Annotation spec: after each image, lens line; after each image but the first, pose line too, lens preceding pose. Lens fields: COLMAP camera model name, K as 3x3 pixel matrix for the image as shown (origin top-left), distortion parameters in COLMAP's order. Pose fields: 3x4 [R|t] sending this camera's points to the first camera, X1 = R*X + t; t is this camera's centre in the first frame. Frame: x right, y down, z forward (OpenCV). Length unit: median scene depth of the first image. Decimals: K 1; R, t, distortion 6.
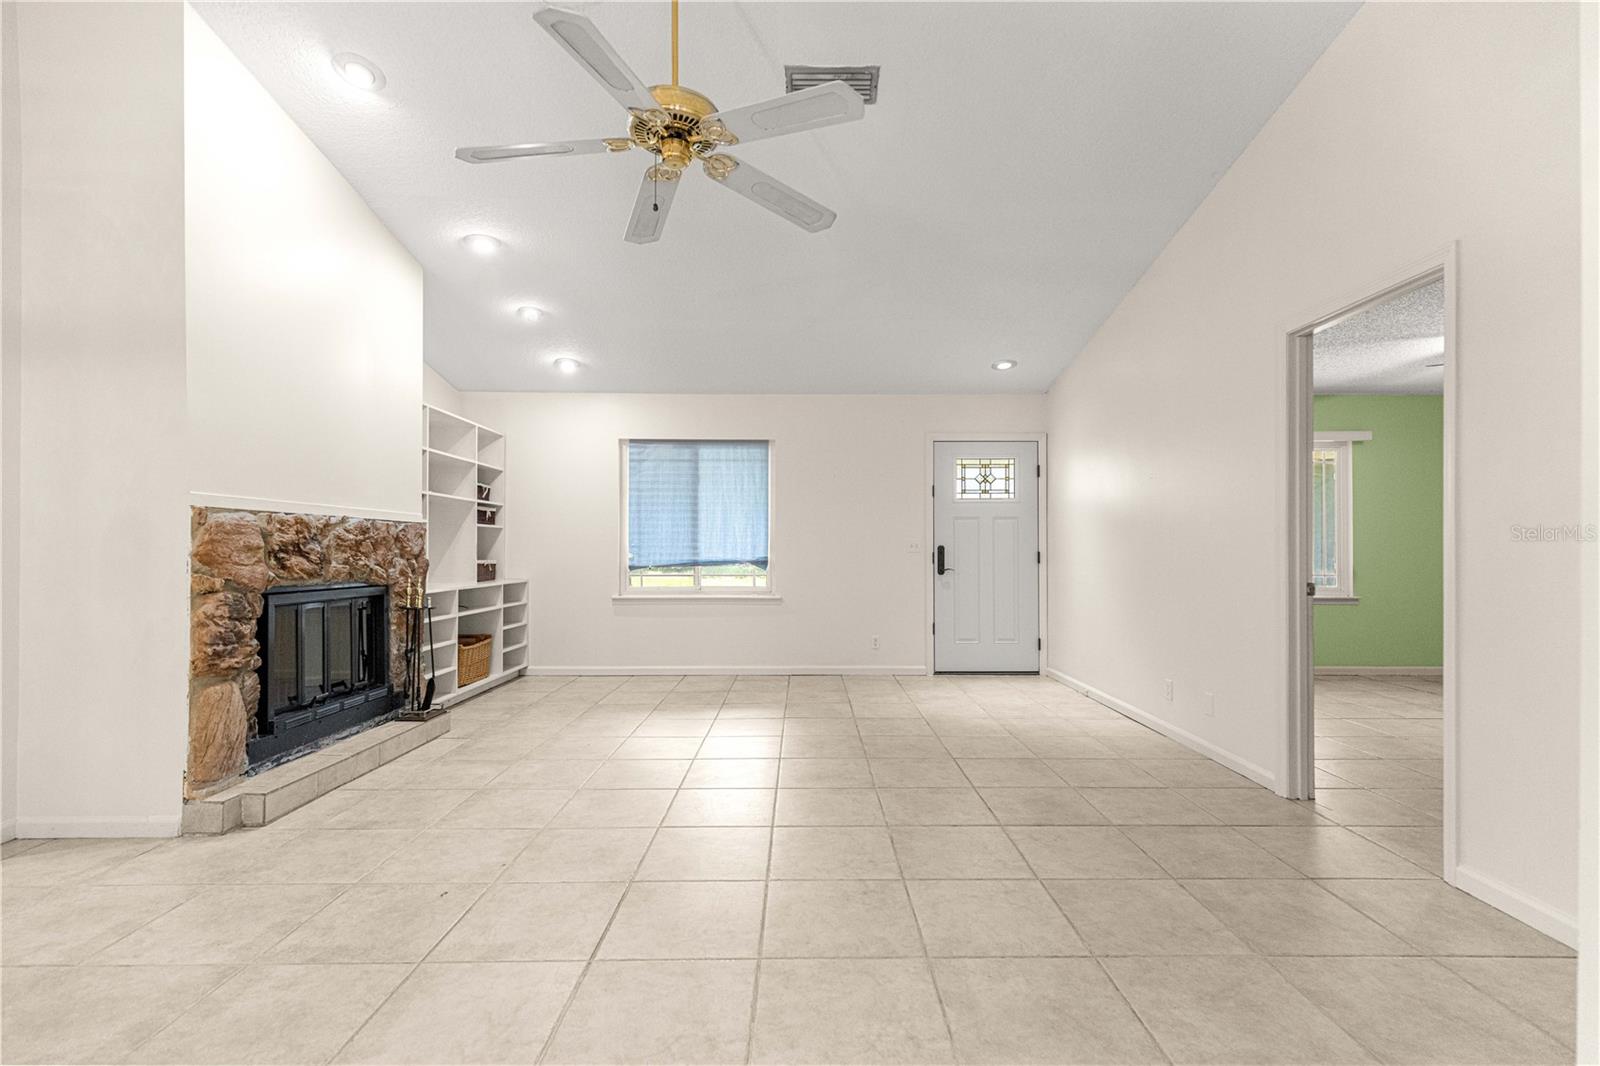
lens RADIAL K [[720.3, 0, 798.4], [0, 720.3, 544.7], [0, 0, 1]] dist [0.009461, -0.003756]
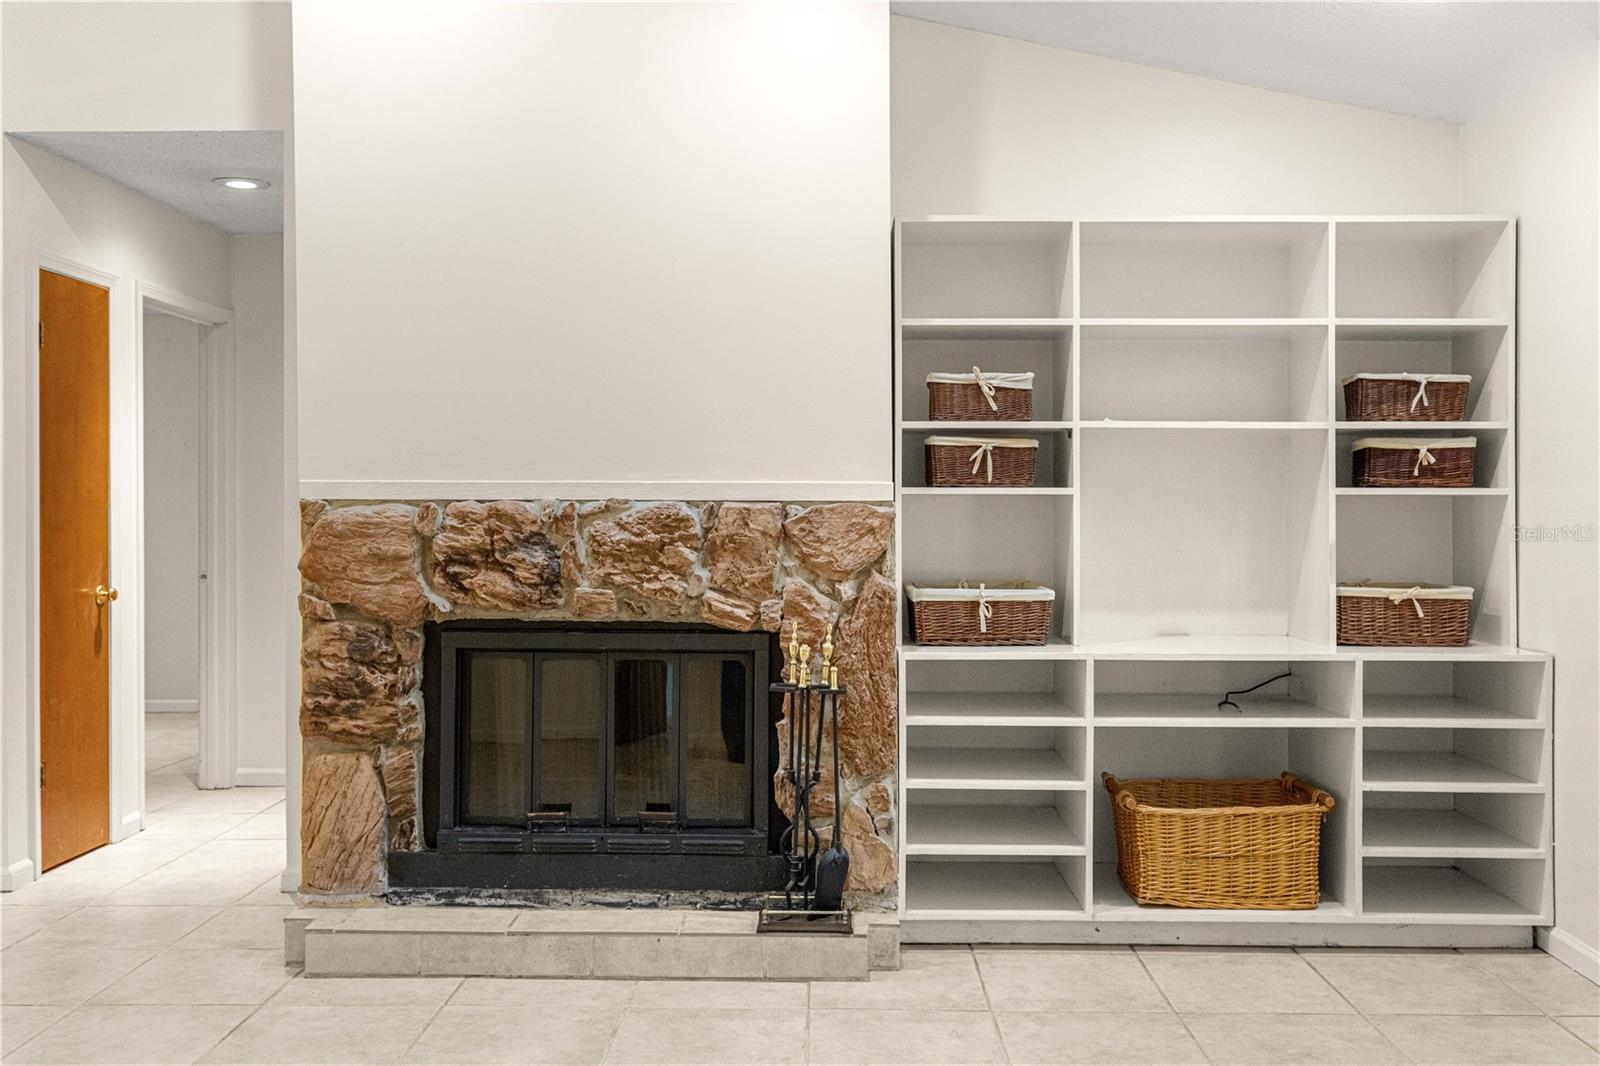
lens RADIAL K [[1418.2, 0, 823.3], [0, 1418.2, 509.0], [0, 0, 1]] dist [0.002459, -0.002889]
pose [[-0.009158, -0.002231, -0.999956, 0.518951], [0.005622, 0.999982, -0.002282, -0.033597], [0.999942, -0.005643, -0.009145, 1.371381]]
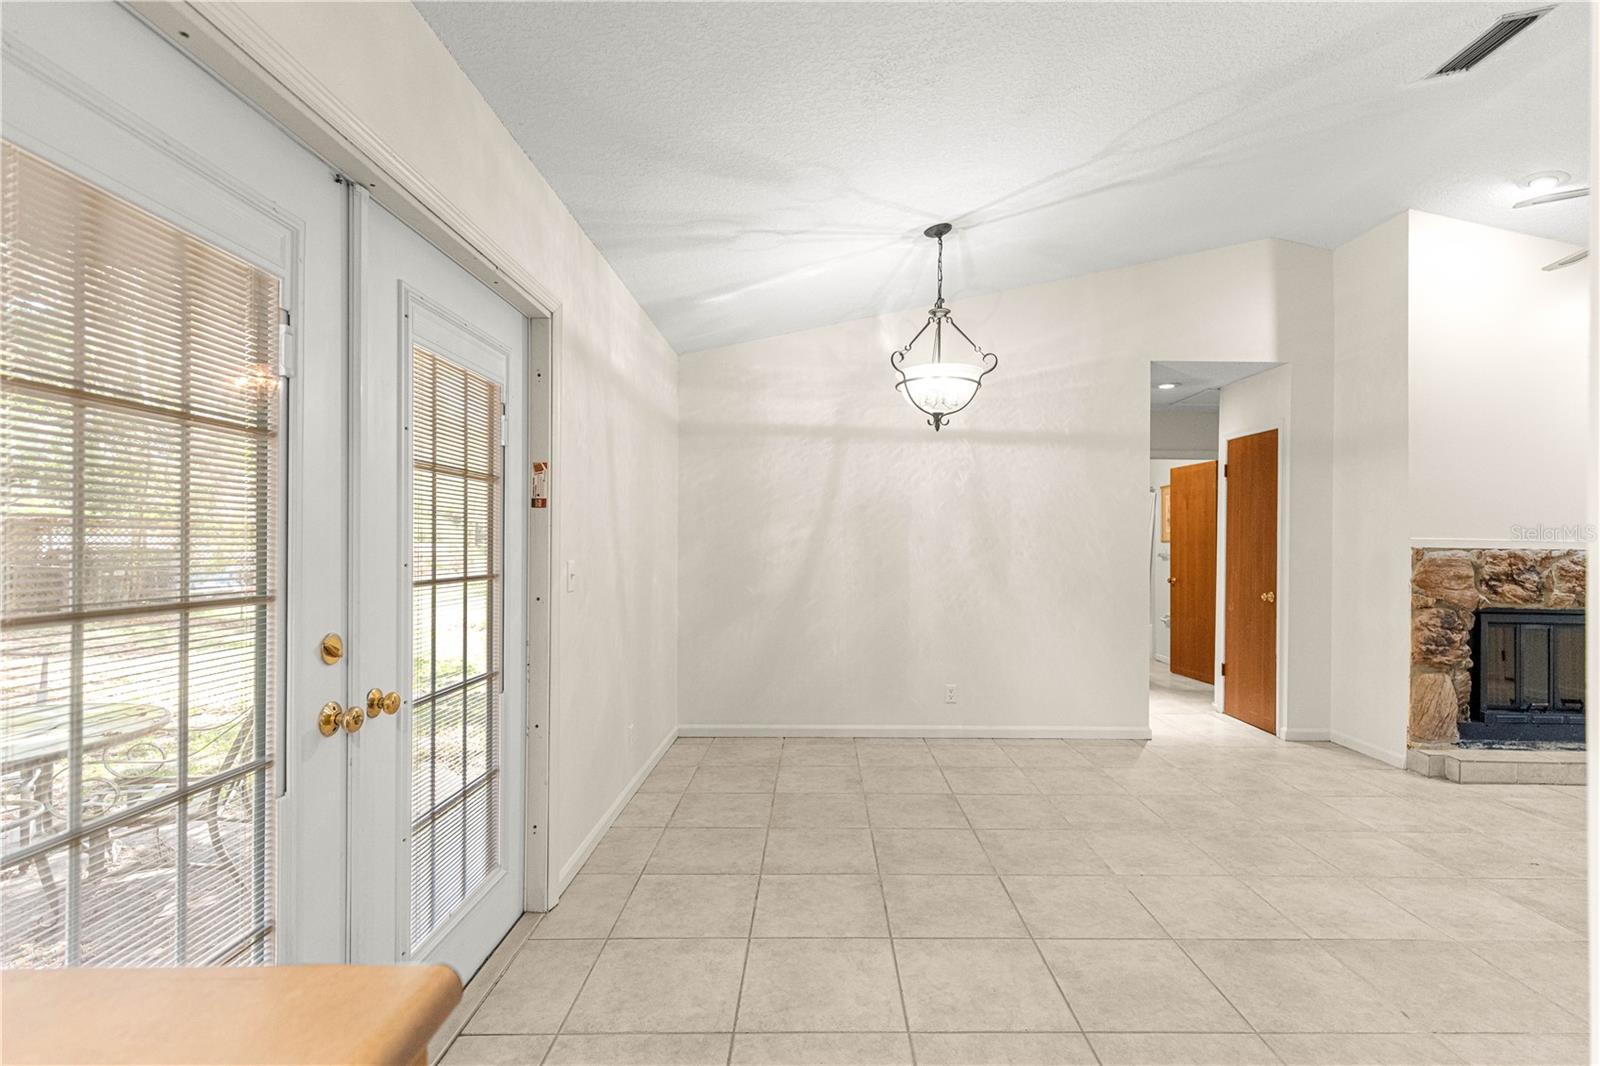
lens RADIAL K [[720.3, 0, 836.3], [0, 720.3, 538.7], [0, 0, 1]] dist [0.009461, -0.003756]
pose [[0.015582, -0.007848, -0.999848, 0.551243], [-0.007368, 0.999941, -0.007963, -0.045826], [0.999851, 0.007490, 0.015523, -0.173953]]
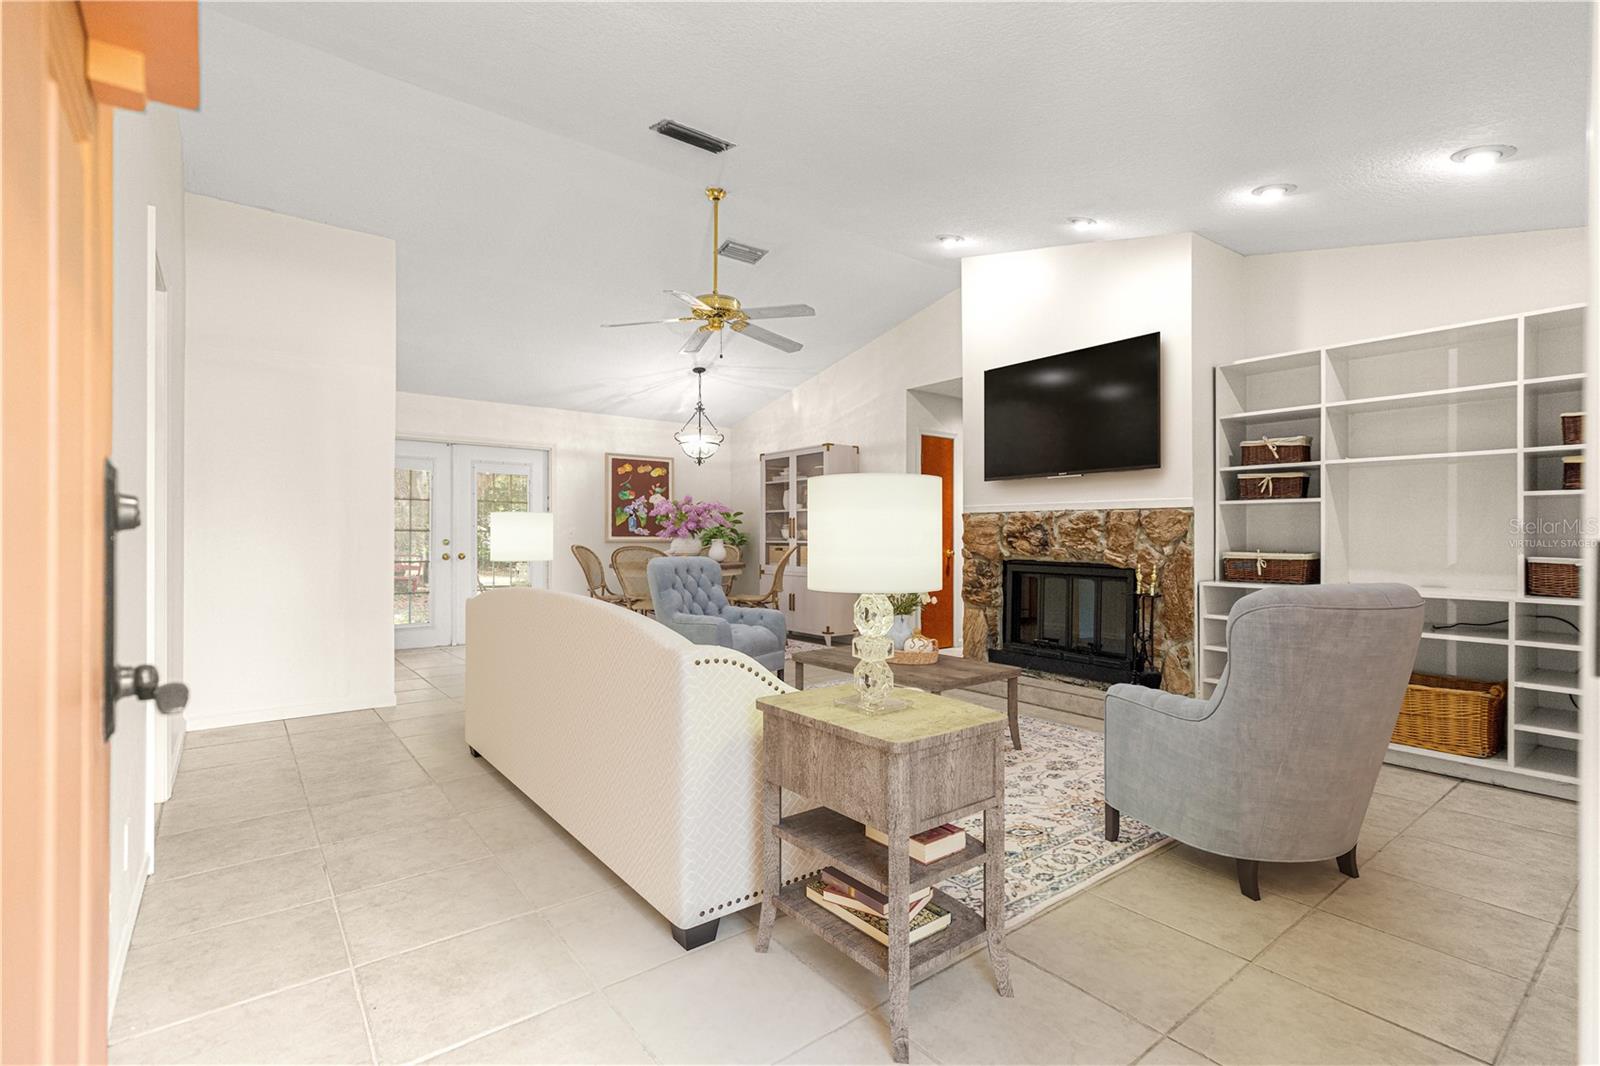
lens RADIAL K [[720.3, 0, 812.5], [0, 720.3, 535.1], [0, 0, 1]] dist [0.009461, -0.003756]
pose [[-0.776955, -0.004733, -0.629538, 0.621924], [-0.000511, 0.999976, -0.006888, 0.017270], [0.629555, -0.005030, -0.776939, 2.006845]]
